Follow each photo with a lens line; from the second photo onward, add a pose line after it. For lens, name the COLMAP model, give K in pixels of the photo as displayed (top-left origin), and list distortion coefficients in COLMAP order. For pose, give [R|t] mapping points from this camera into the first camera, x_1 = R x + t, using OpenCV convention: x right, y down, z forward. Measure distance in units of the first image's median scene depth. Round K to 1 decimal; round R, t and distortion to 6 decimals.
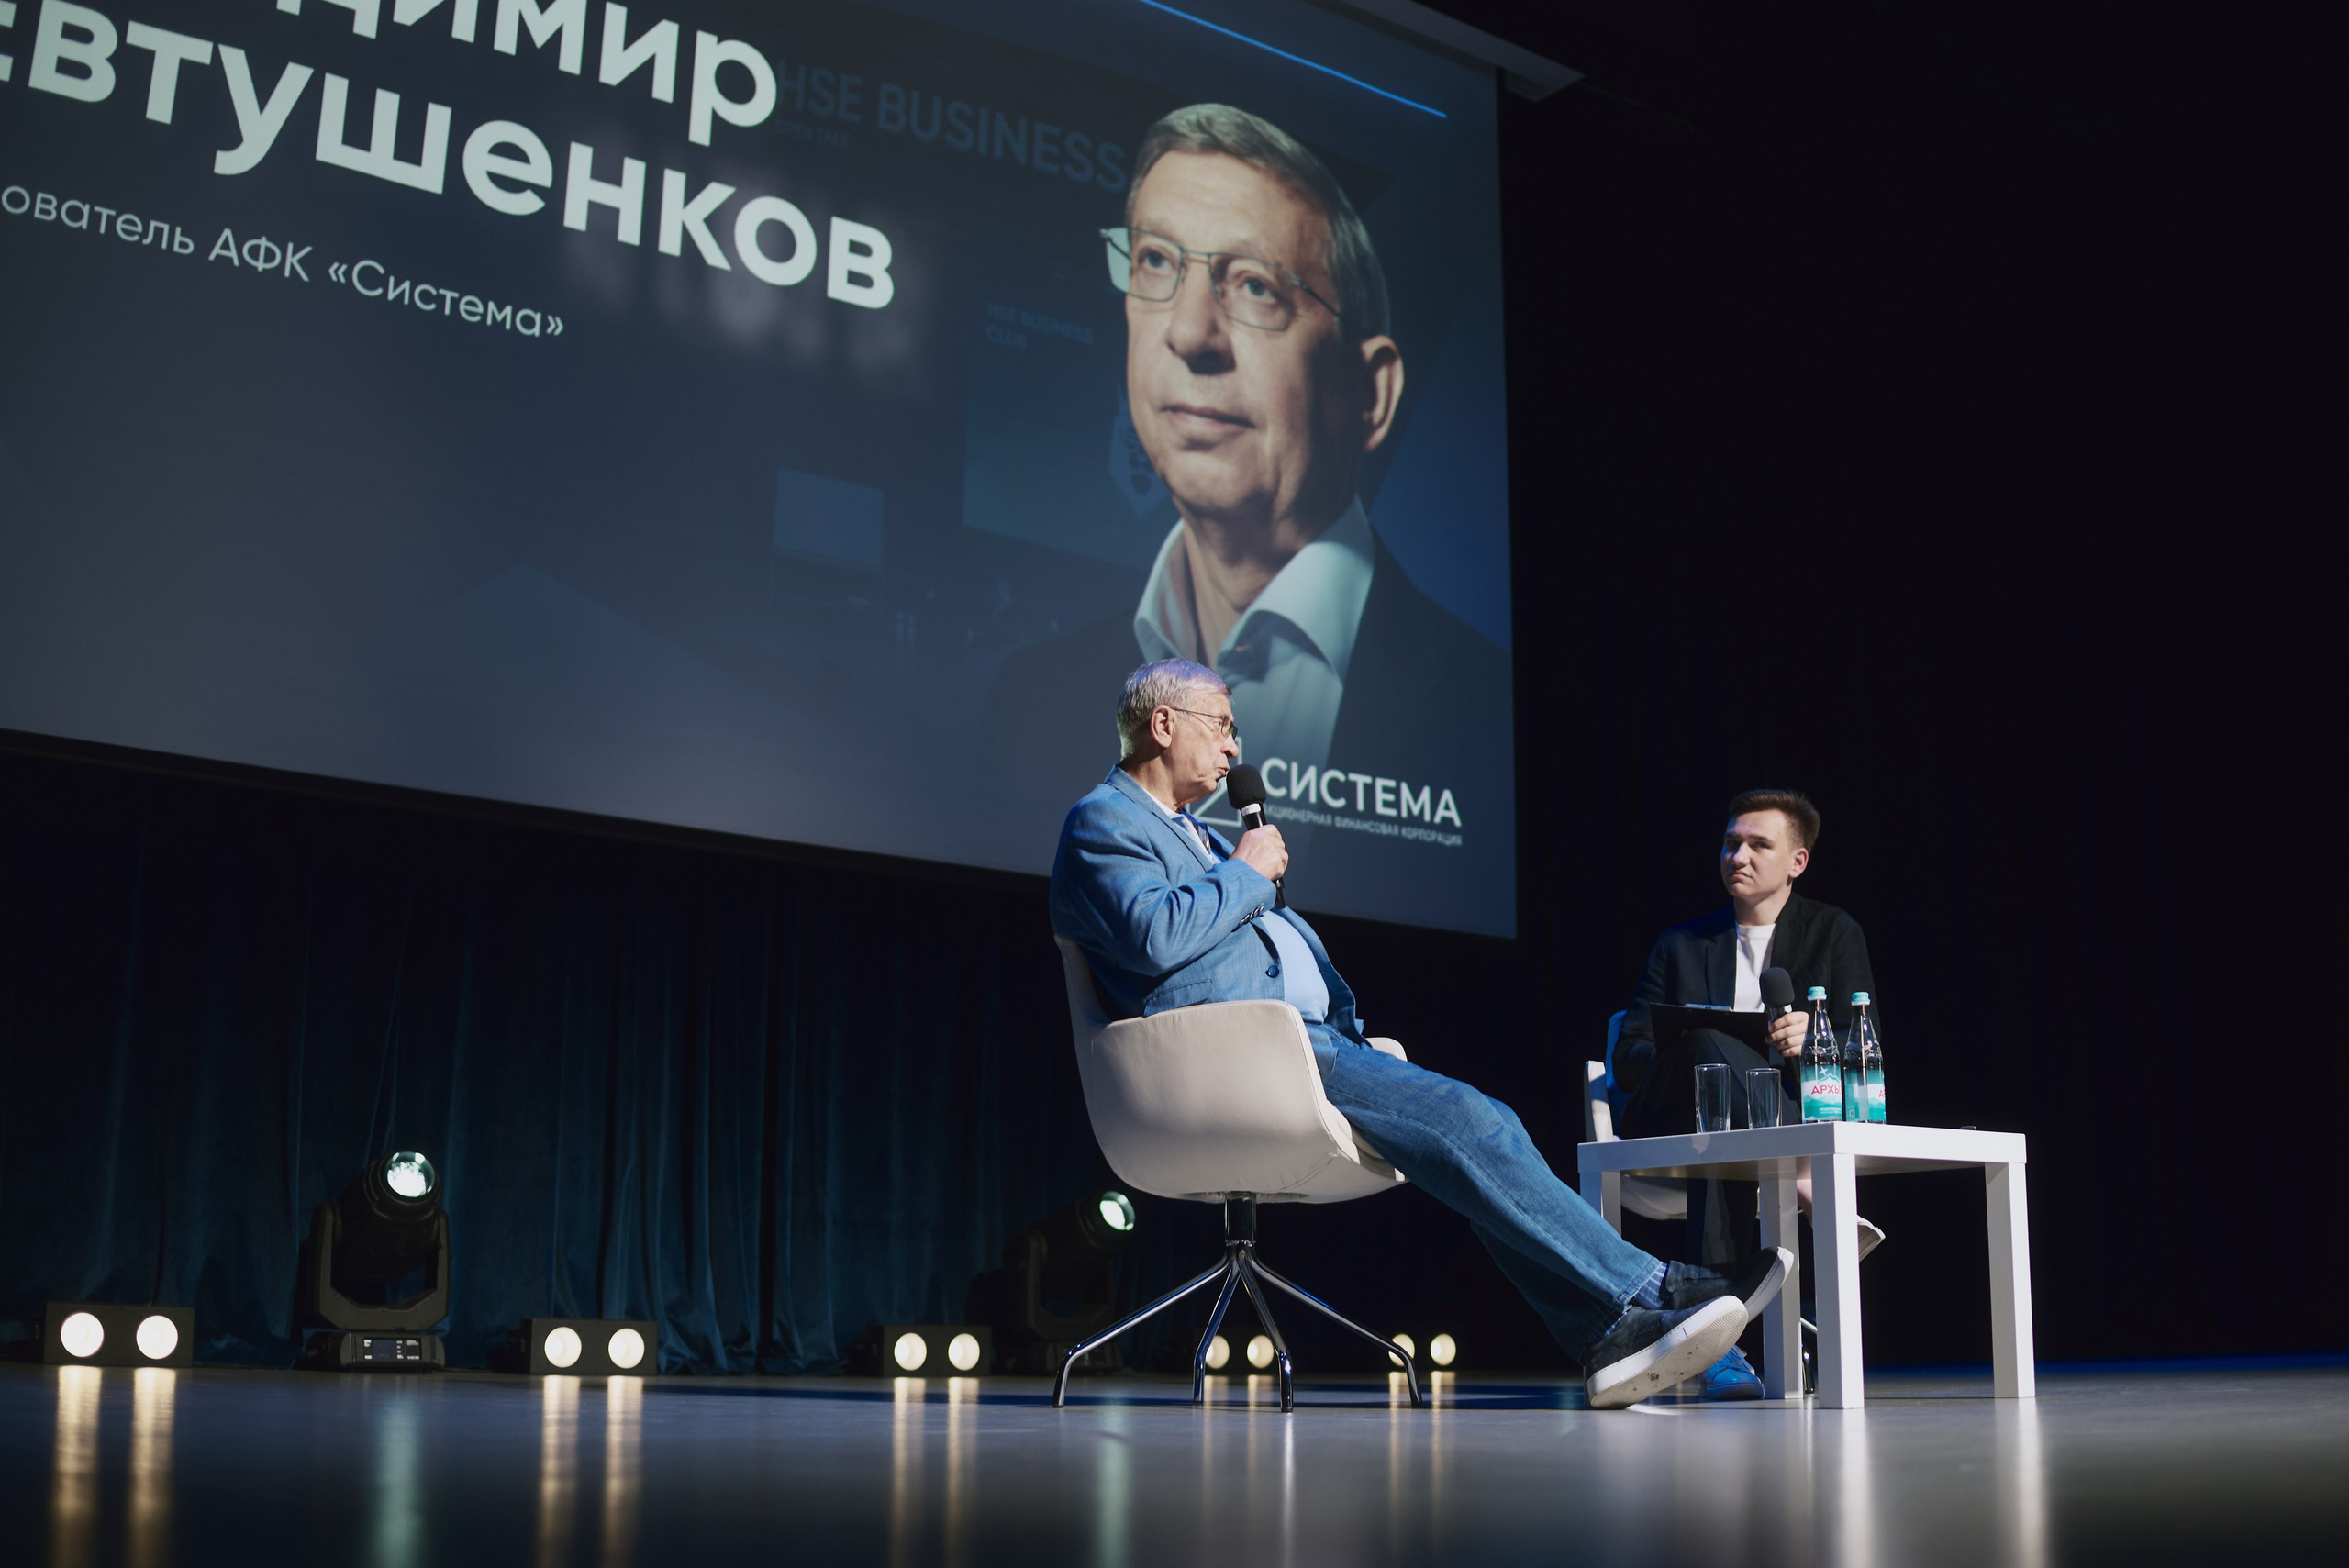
lens RADIAL K [[2633.9, 0, 1264.4], [0, 2633.9, 705.3], [0, 0, 1]] dist [-0.184677, 0.012923]
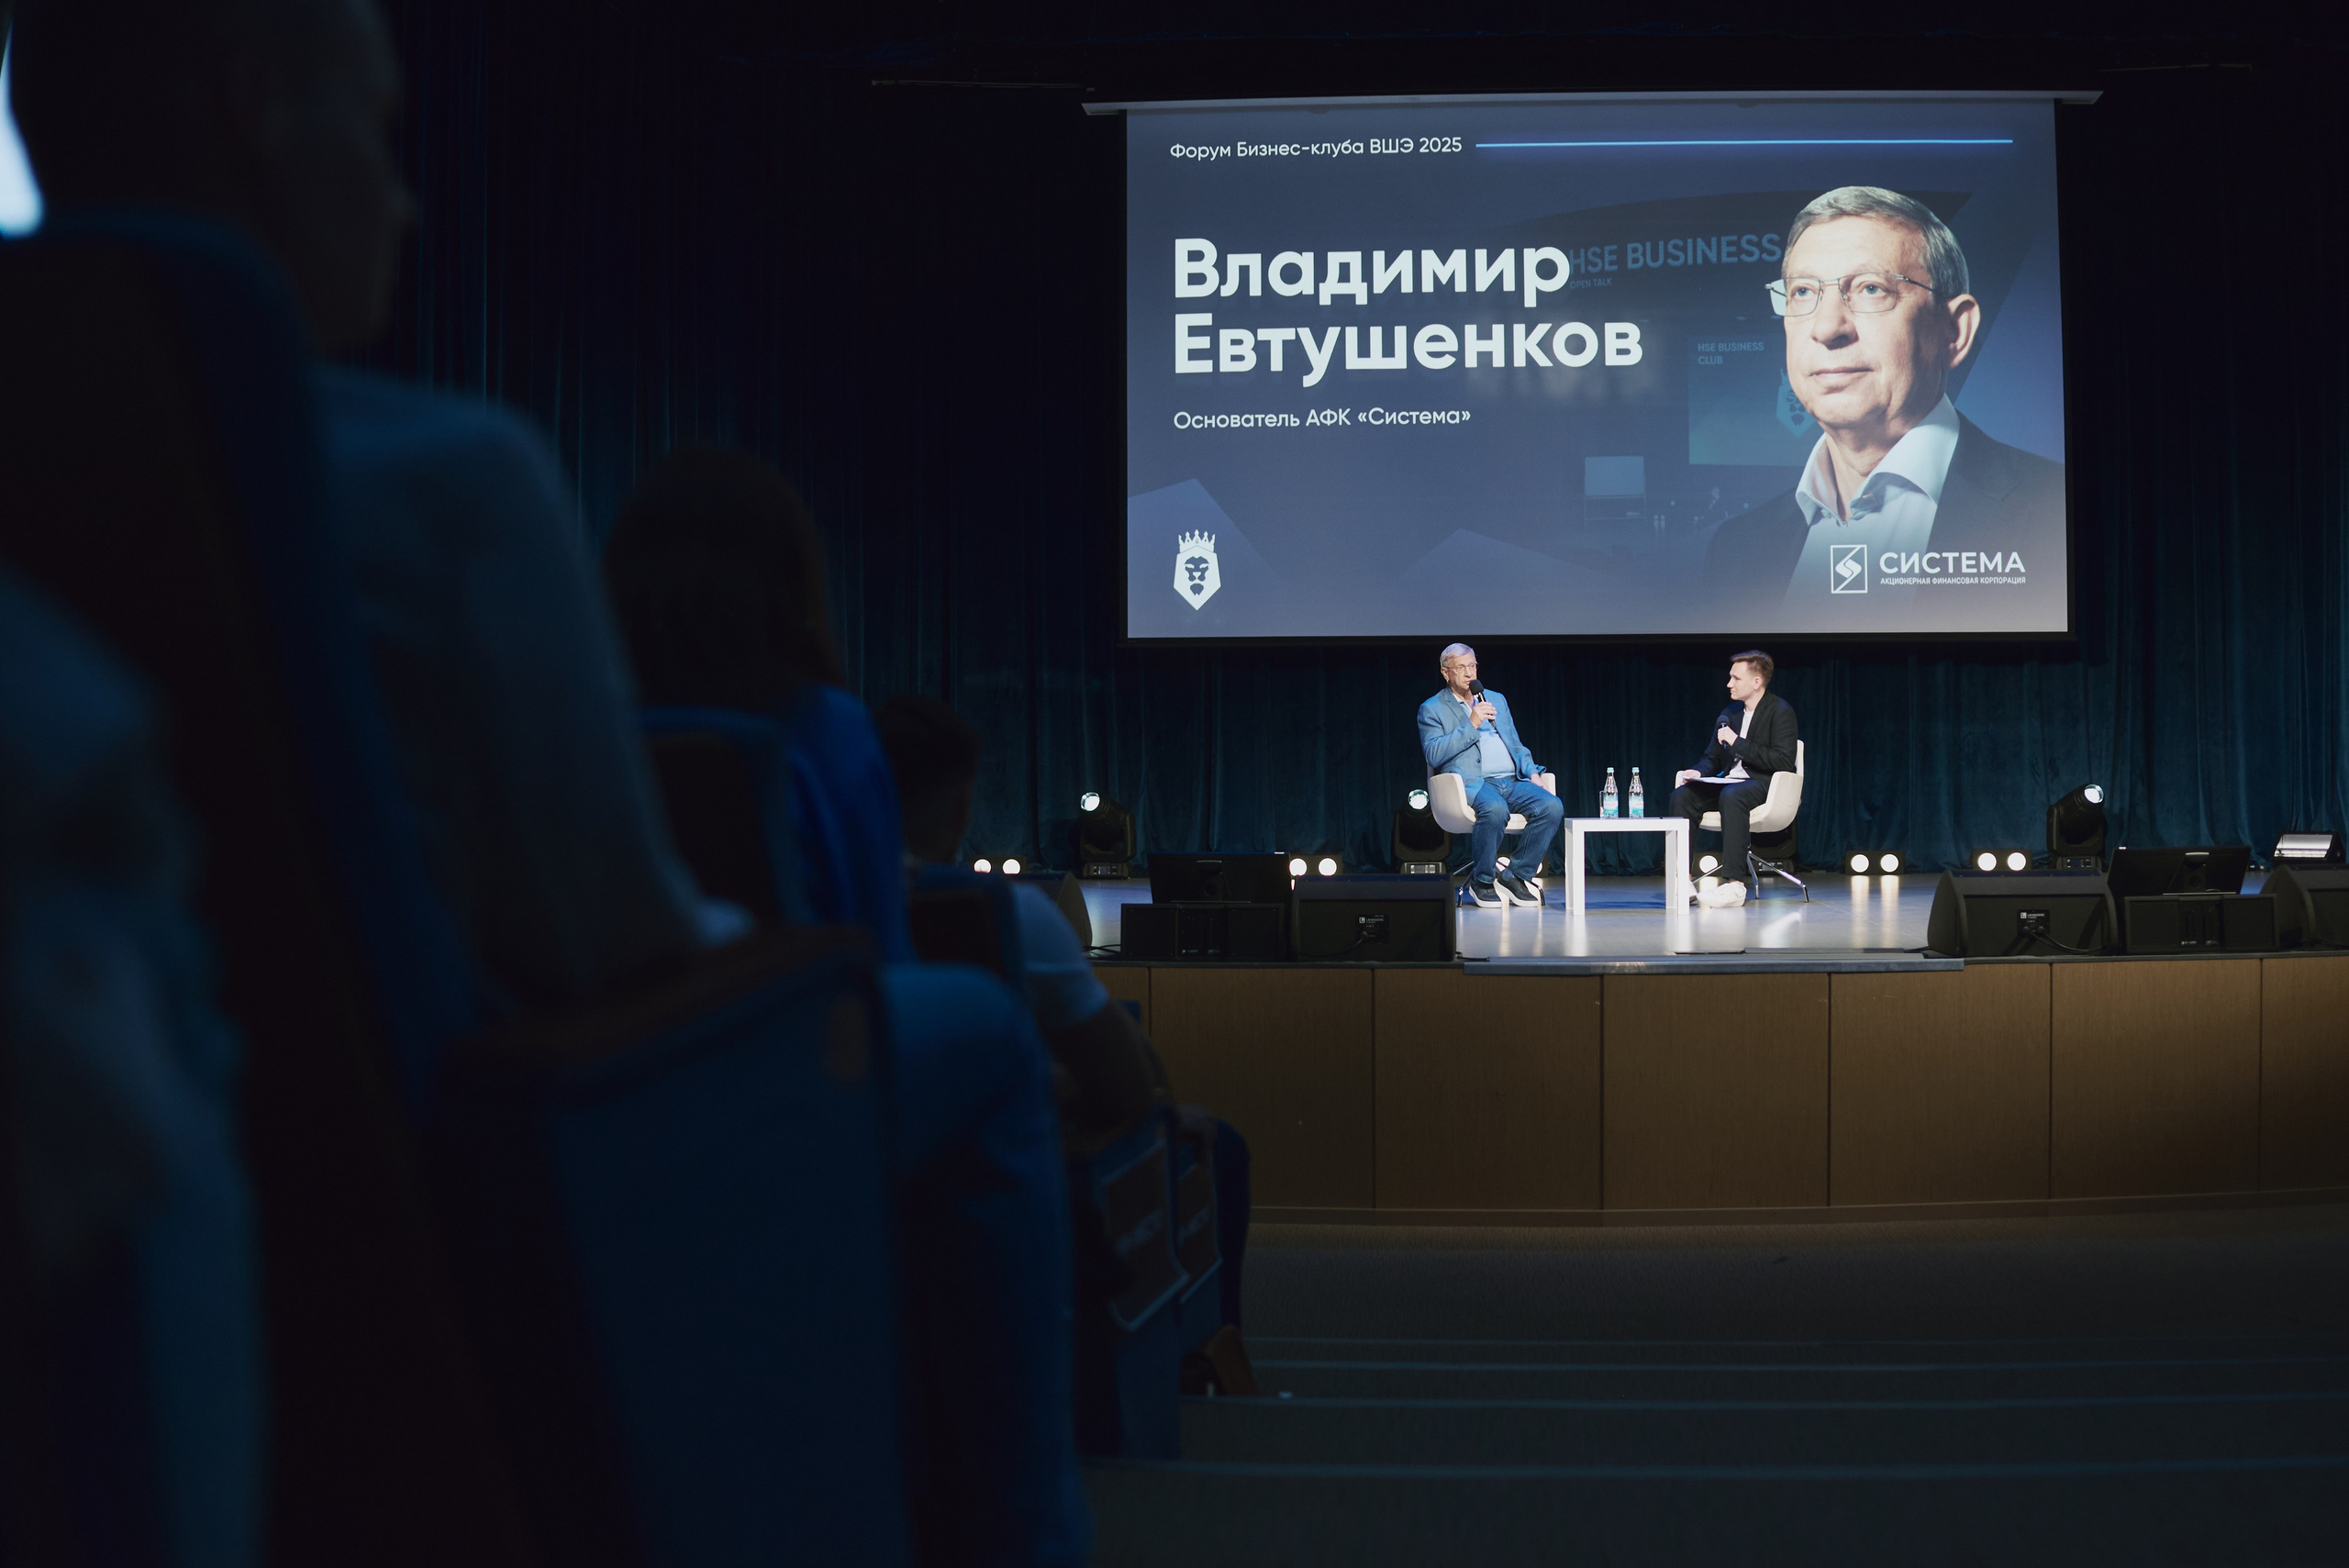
lens RADIAL K [[2542.1, 0, 1259.4], [0, 2542.1, 736.6], [0, 0, 1]] dist [-0.196039, 0.044577]
pose [[0.722576, -0.012022, -0.691187, 1.001880], [0.168648, 0.972704, 0.159388, -0.233526], [0.670404, -0.231737, 0.704881, -0.651094]]
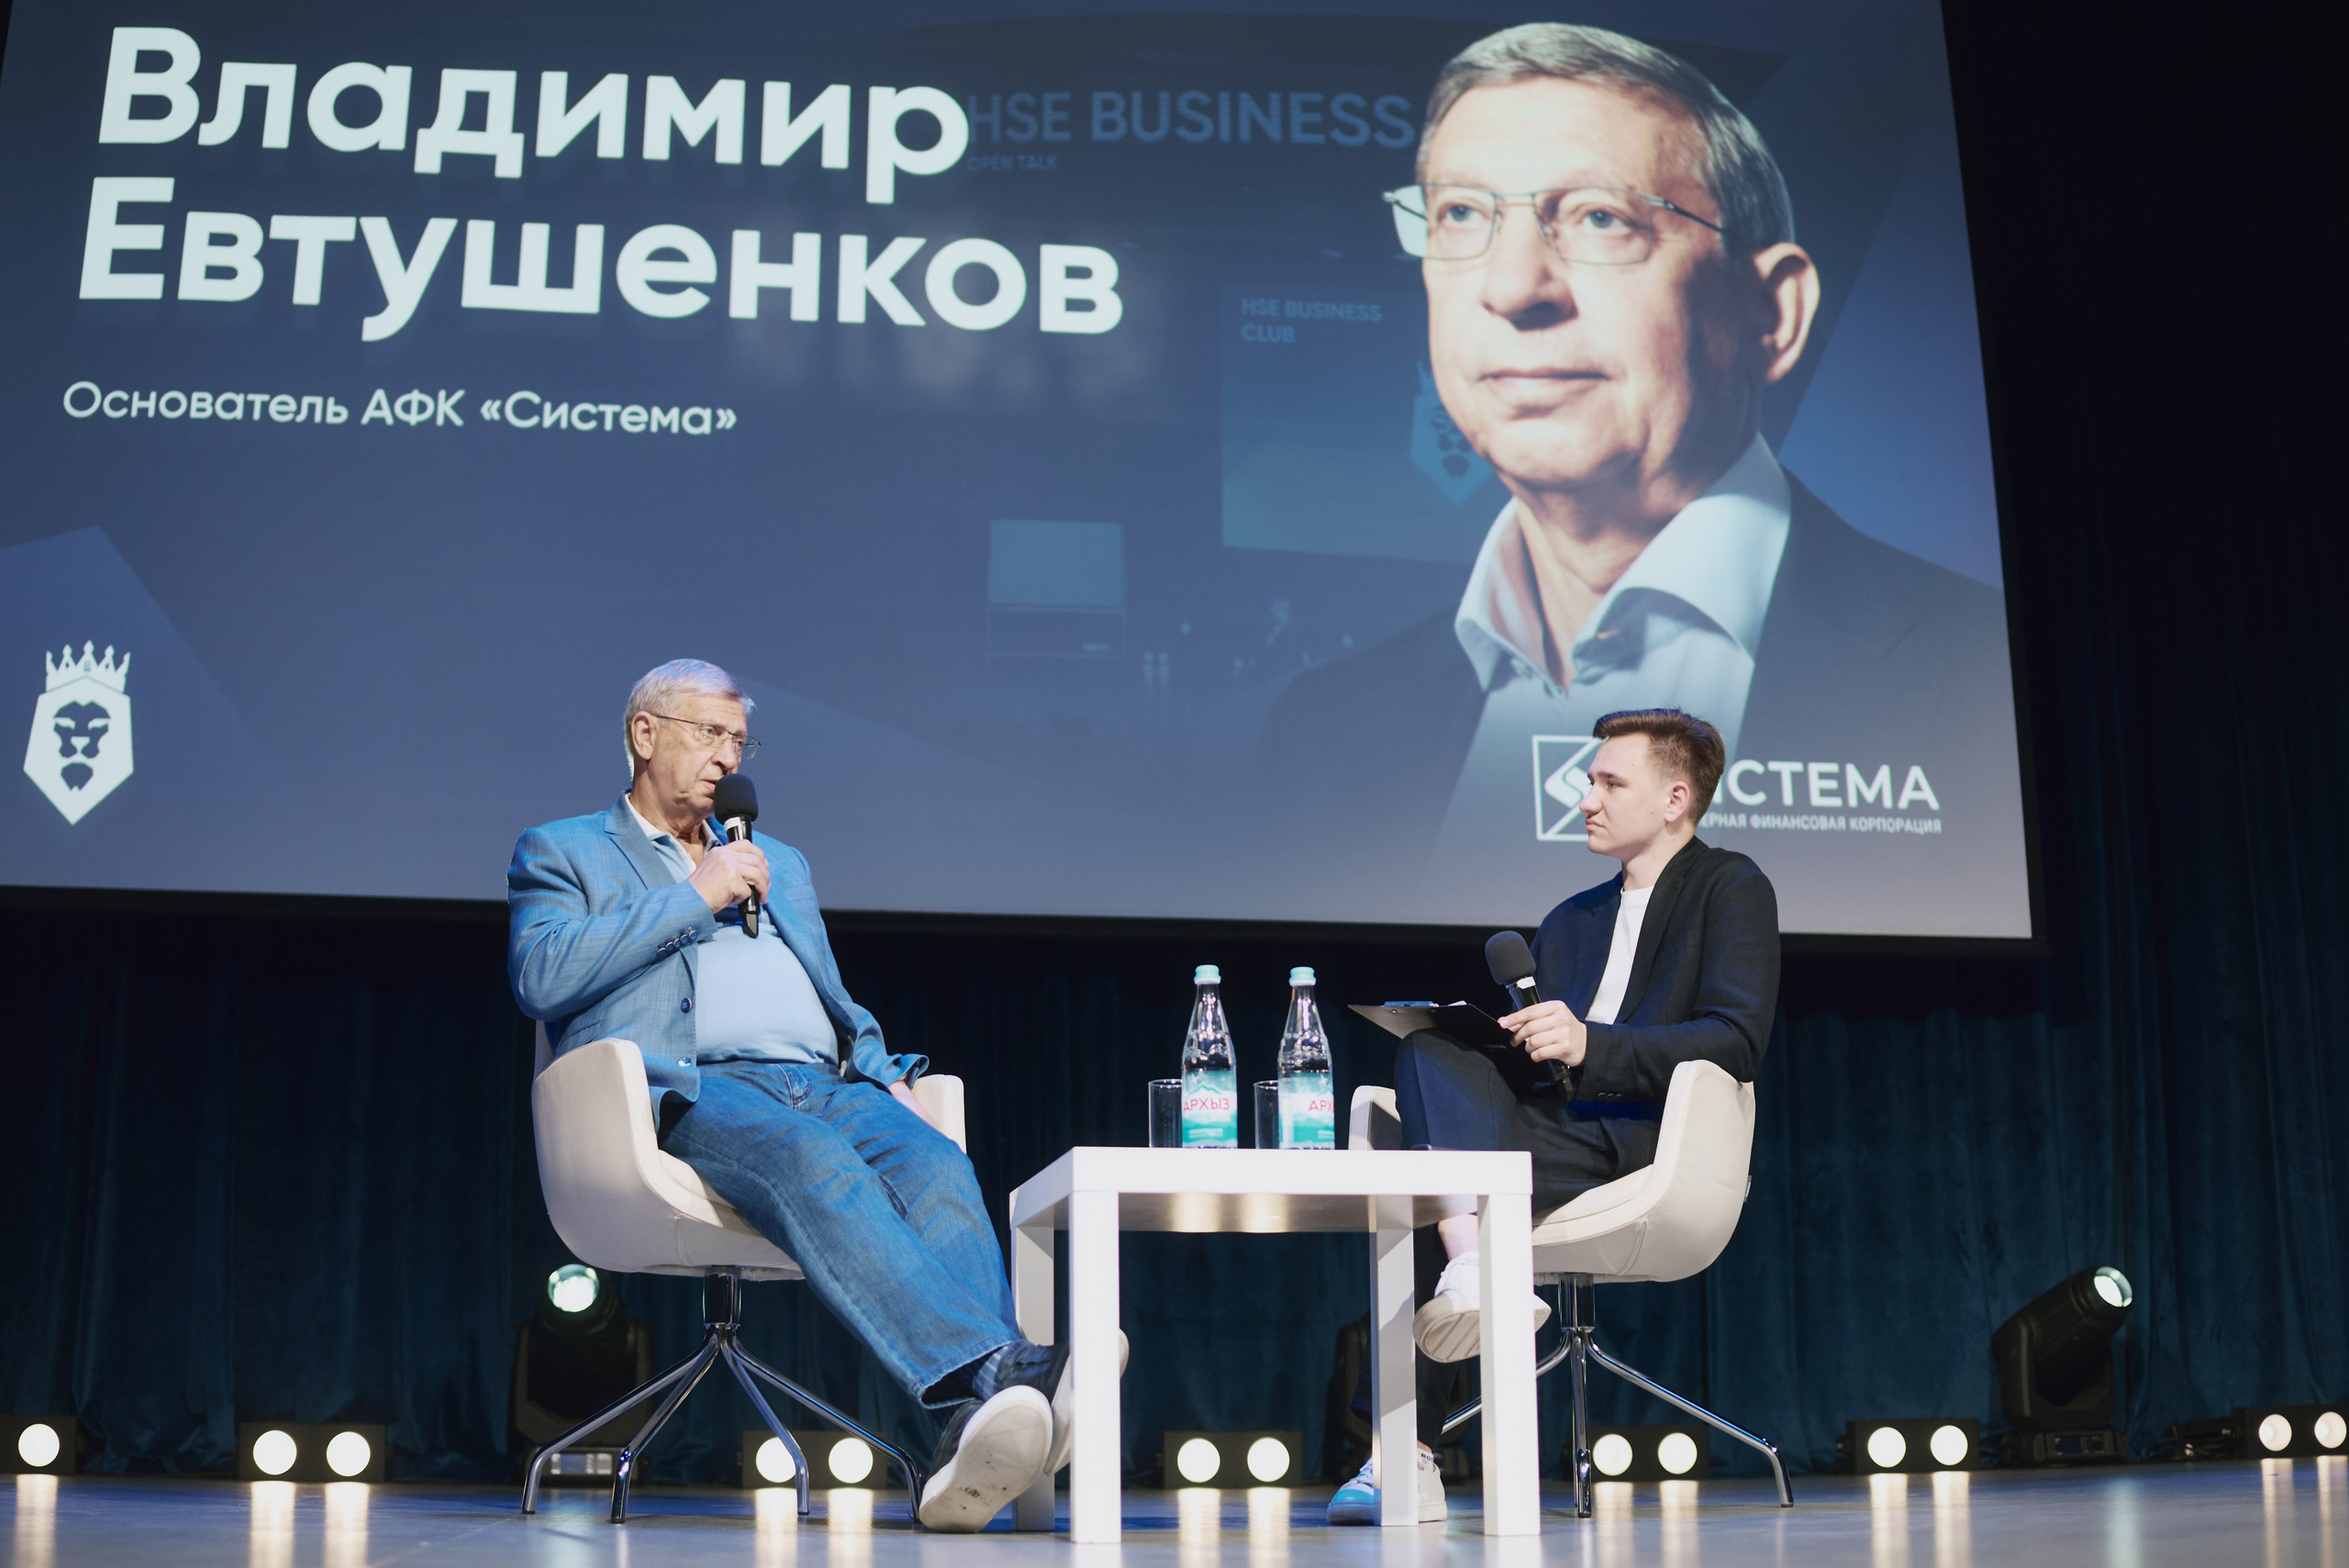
lens RADIAL K [[2701.0, 0, 1085.7], [0, 2701.0, 832.0], [0, 0, 1]] dist [-0.204713, 0.062335]
pose [[0.849617, -0.119699, -0.513637, 0.315310], [0.125643, 0.991802, -0.023303, 0.045174], [0.512215, -0.044737, 0.857691, 0.176487]]
